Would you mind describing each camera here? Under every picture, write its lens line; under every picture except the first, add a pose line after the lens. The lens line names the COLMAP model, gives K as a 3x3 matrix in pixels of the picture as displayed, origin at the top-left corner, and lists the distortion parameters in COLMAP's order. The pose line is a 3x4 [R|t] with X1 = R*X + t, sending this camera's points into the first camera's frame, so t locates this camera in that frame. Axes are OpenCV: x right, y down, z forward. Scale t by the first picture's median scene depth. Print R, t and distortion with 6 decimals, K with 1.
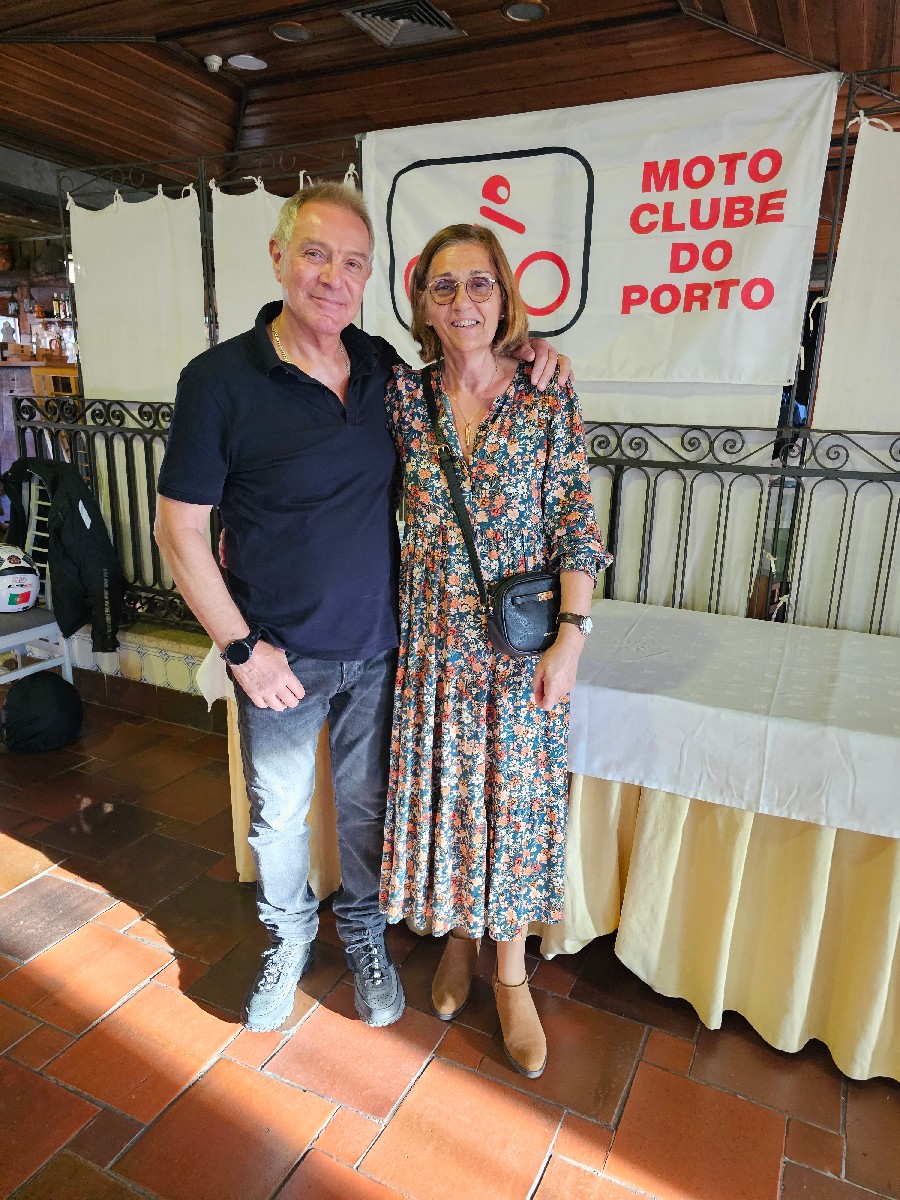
lens RADIAL K [[803.3, 0, 462.9], [0, 803.3, 608.1], [0, 0, 1]] dist [0.045810, -0.036577]
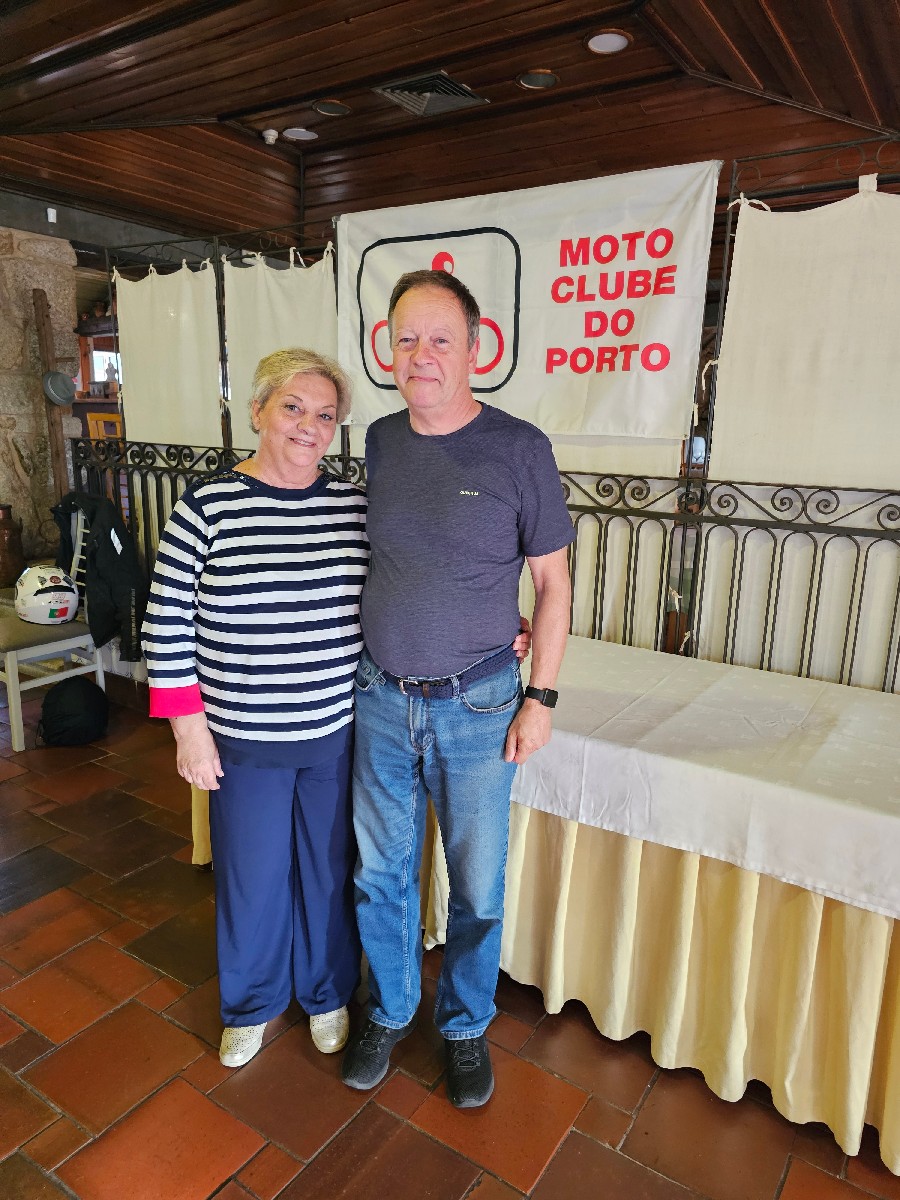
lens RADIAL K [[803.3, 0, 467.9], [0, 803.3, 611.6], [0, 0, 1]] dist [0.045810, -0.036577]
pose [[0.991449, 0.028108, -0.127428, 0.238942], [-0.030946, 0.999314, -0.020346, -0.010450], [0.126768, 0.024115, 0.991639, -0.104317]]
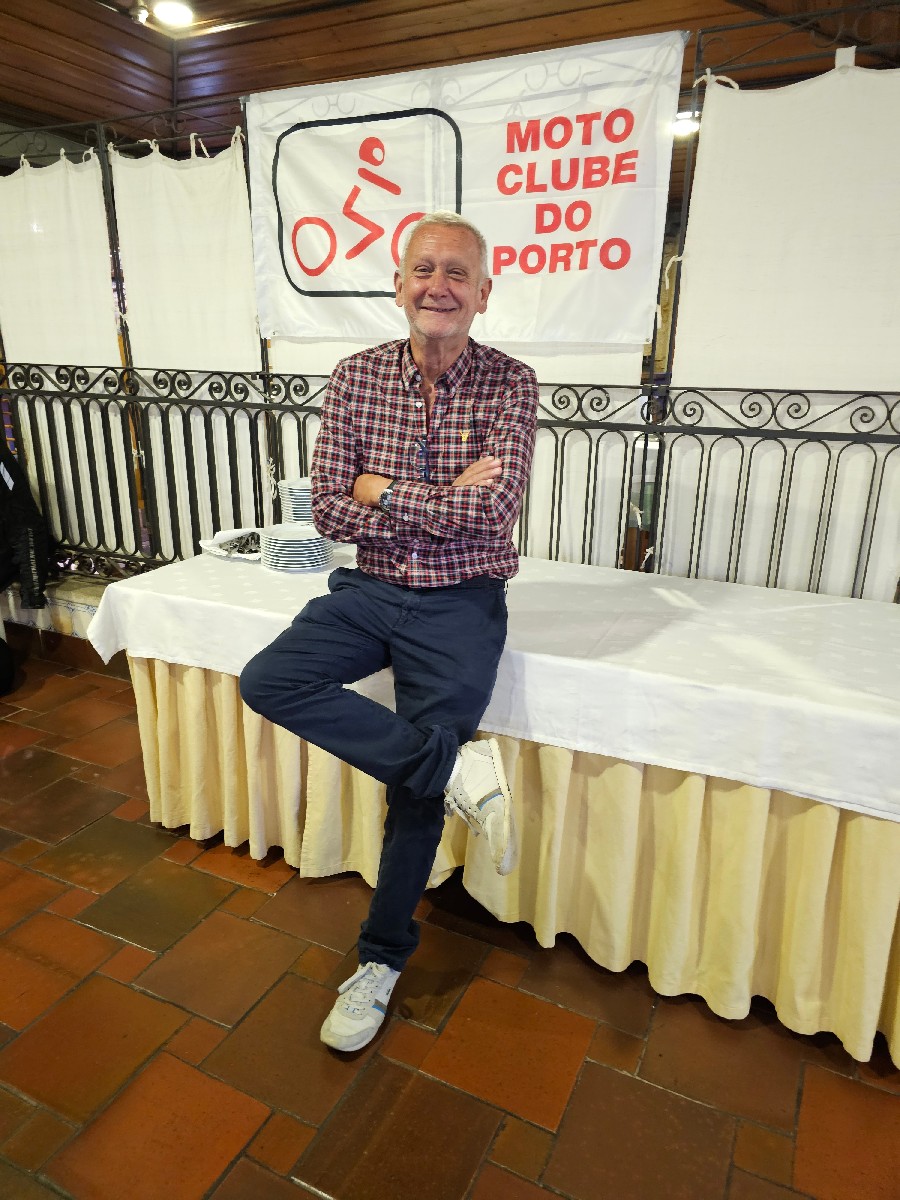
lens RADIAL K [[803.3, 0, 442.6], [0, 803.3, 601.4], [0, 0, 1]] dist [0.045810, -0.036577]
pose [[0.999737, -0.012988, -0.018904, 0.145176], [0.013996, 0.998433, 0.054186, -0.005635], [0.018171, -0.054436, 0.998352, -0.049119]]
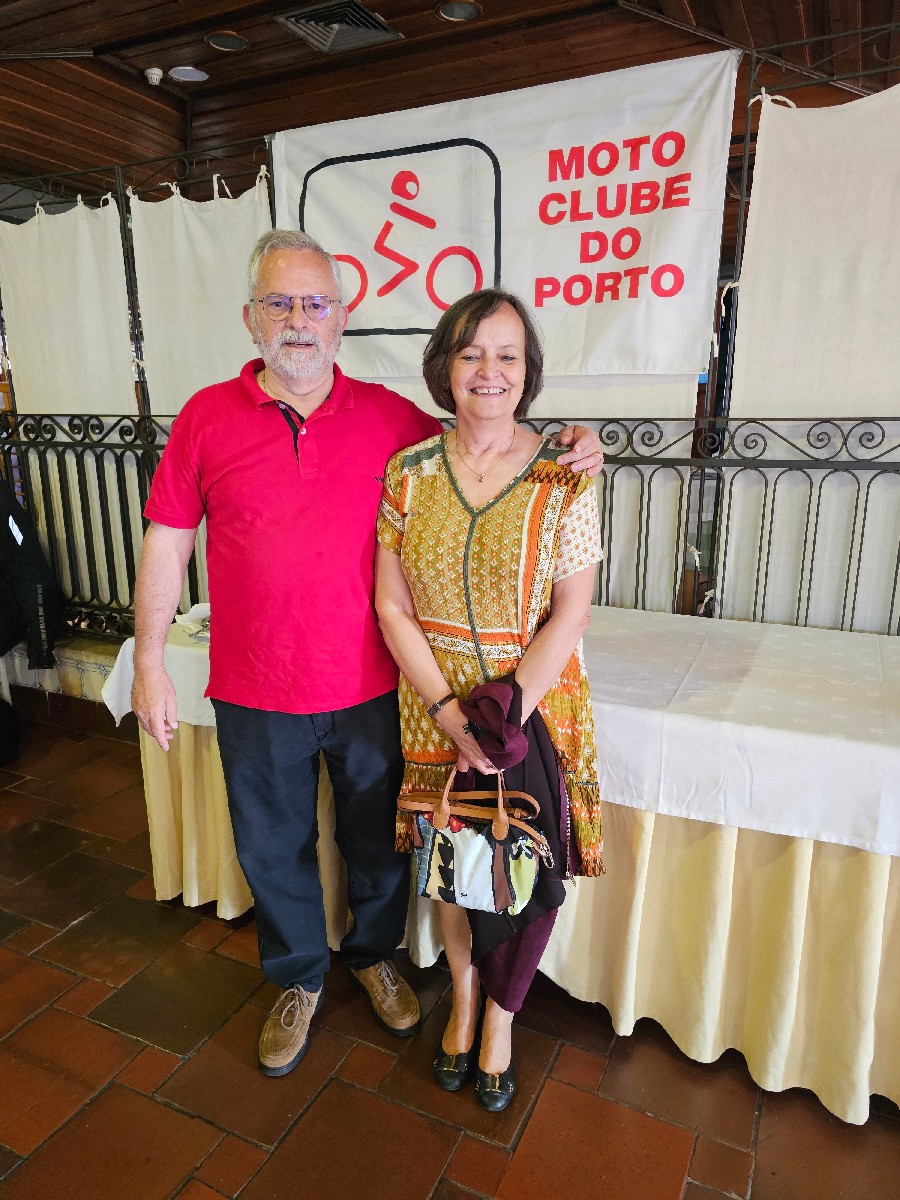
lens RADIAL K [[803.3, 0, 450.4], [0, 803.3, 611.2], [0, 0, 1]] dist [0.045810, -0.036577]
pose [[0.999498, -0.029691, -0.011057, 0.093536], [0.029603, 0.999530, -0.007995, 0.008379], [0.011289, 0.007663, 0.999907, 0.024760]]
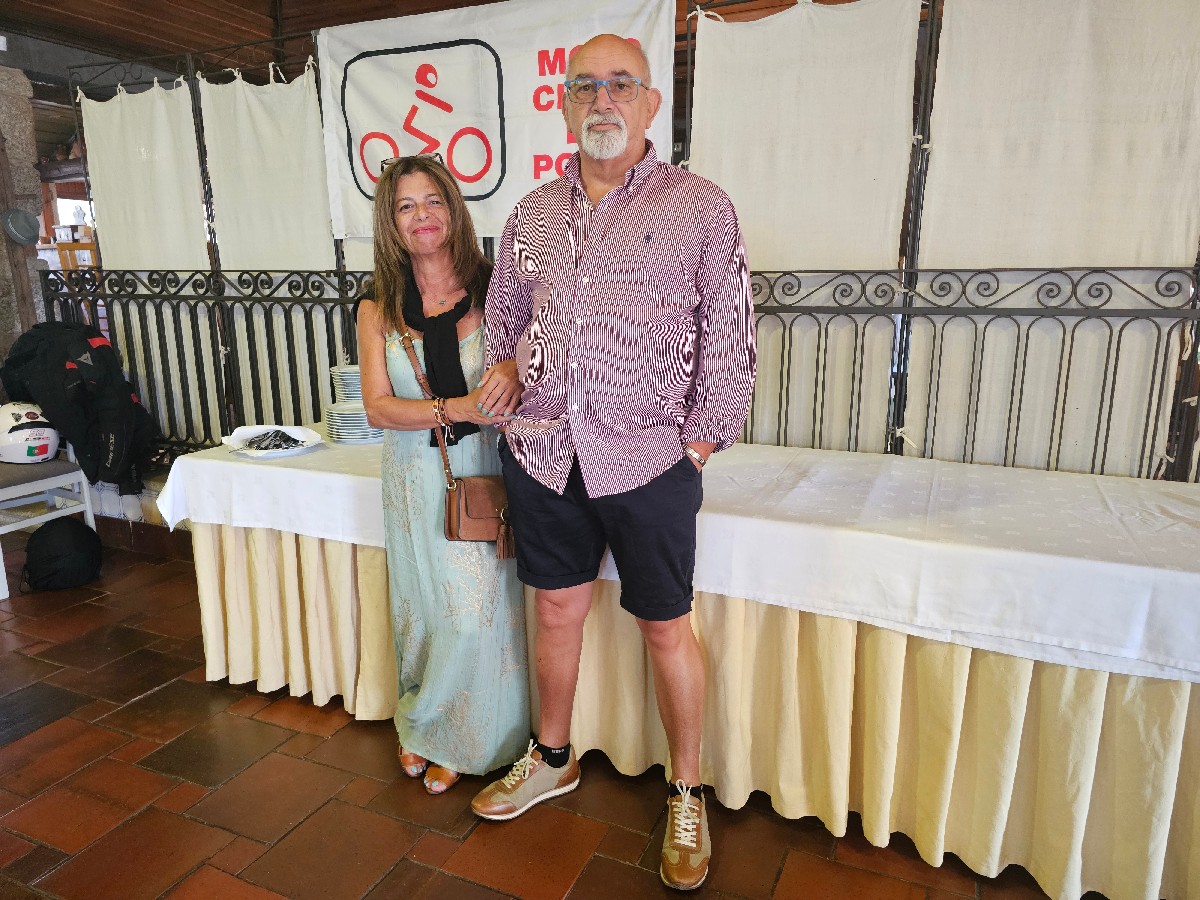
lens RADIAL K [[803.3, 0, 605.9], [0, 803.3, 457.0], [0, 0, 1]] dist [0.045810, -0.036577]
pose [[0.999082, -0.037533, 0.020651, 0.259806], [0.038054, 0.998952, -0.025444, 0.070121], [-0.019675, 0.026206, 0.999463, -0.154545]]
